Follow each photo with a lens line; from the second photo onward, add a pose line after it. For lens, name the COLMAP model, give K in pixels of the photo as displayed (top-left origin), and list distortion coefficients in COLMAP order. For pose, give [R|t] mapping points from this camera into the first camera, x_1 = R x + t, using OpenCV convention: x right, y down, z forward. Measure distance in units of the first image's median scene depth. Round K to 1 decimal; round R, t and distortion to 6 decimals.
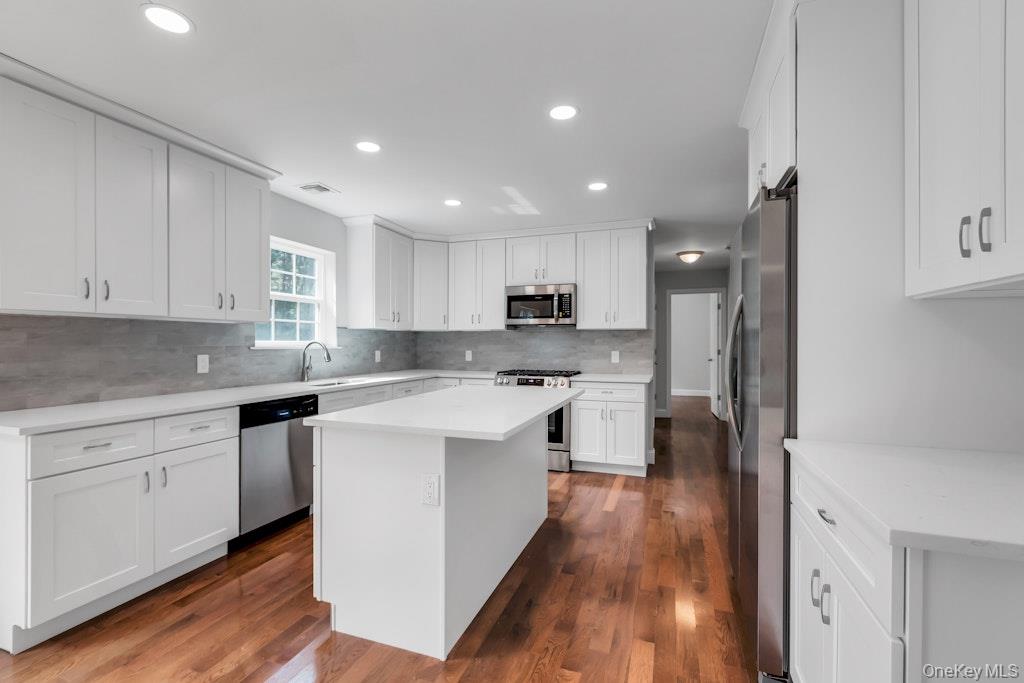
lens RADIAL K [[464.6, 0, 512.0], [0, 464.6, 341.5], [0, 0, 1]] dist [-0.001958, 0.000139]
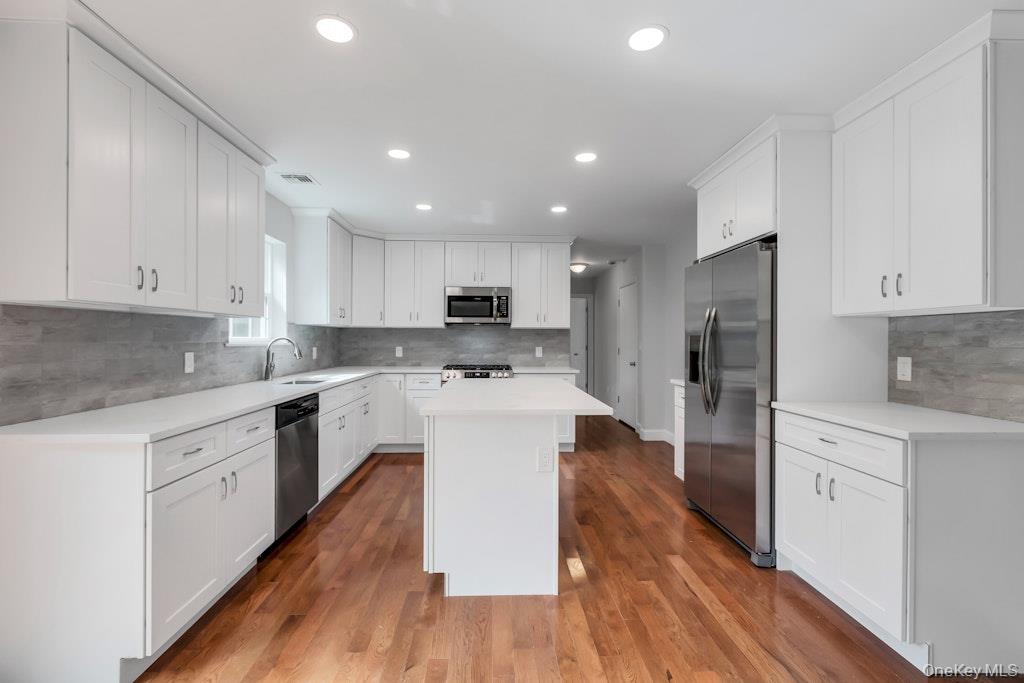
lens RADIAL K [[462.2, 0, 514.2], [0, 462.2, 335.9], [0, 0, 1]] dist [0.000546, -0.000013]
pose [[0.922885, 0.006071, 0.385028, -0.340861], [-0.004784, 0.999979, -0.004298, -0.001973], [-0.385046, 0.002125, 0.922895, -0.048722]]
